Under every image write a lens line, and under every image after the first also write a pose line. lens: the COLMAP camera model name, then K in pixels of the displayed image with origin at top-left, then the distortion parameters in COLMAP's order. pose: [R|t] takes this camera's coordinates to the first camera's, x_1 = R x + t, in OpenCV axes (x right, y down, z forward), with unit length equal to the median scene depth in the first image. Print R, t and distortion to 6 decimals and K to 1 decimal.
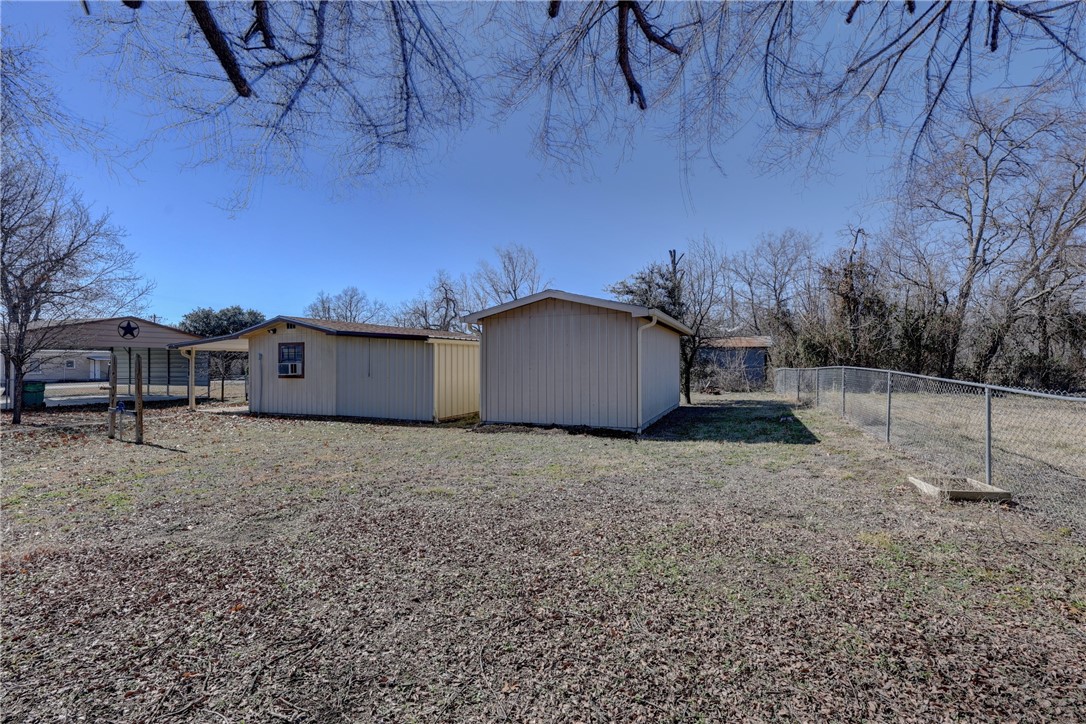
lens RADIAL K [[493.4, 0, 540.6], [0, 493.4, 361.2], [0, 0, 1]] dist [0.004709, -0.000089]
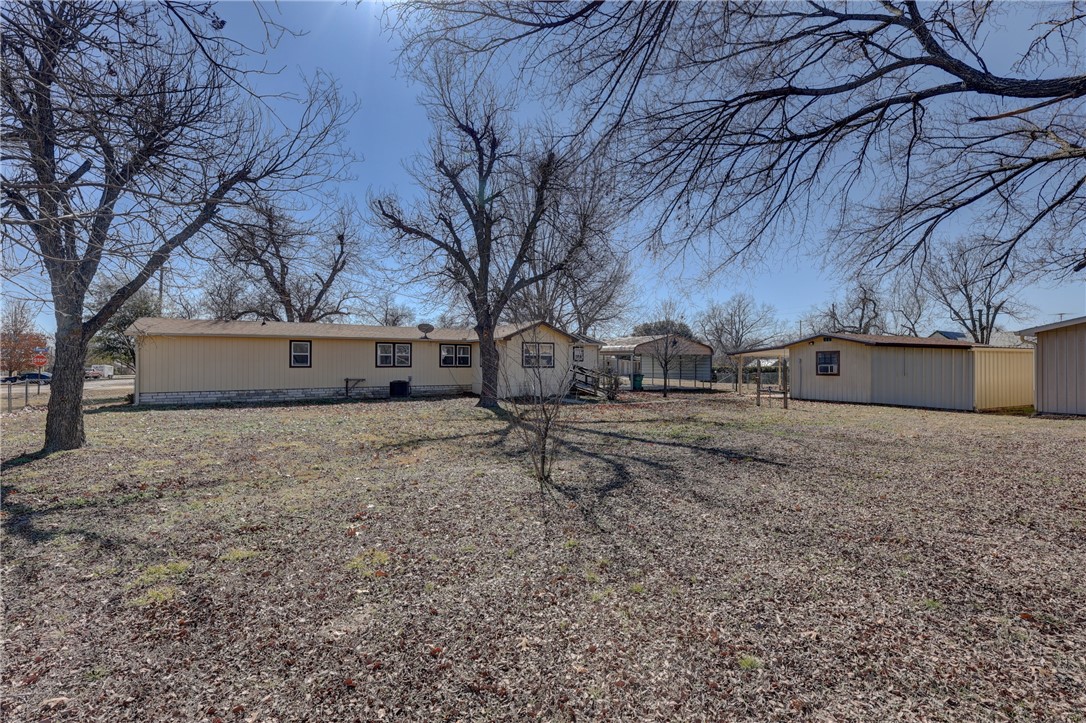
lens RADIAL K [[493.4, 0, 546.7], [0, 493.4, 359.5], [0, 0, 1]] dist [0.004709, -0.000089]
pose [[0.765342, 0.000684, -0.643624, -0.208313], [-0.005629, 0.999968, -0.005631, -0.000142], [0.643599, 0.007933, 0.765322, -0.645051]]
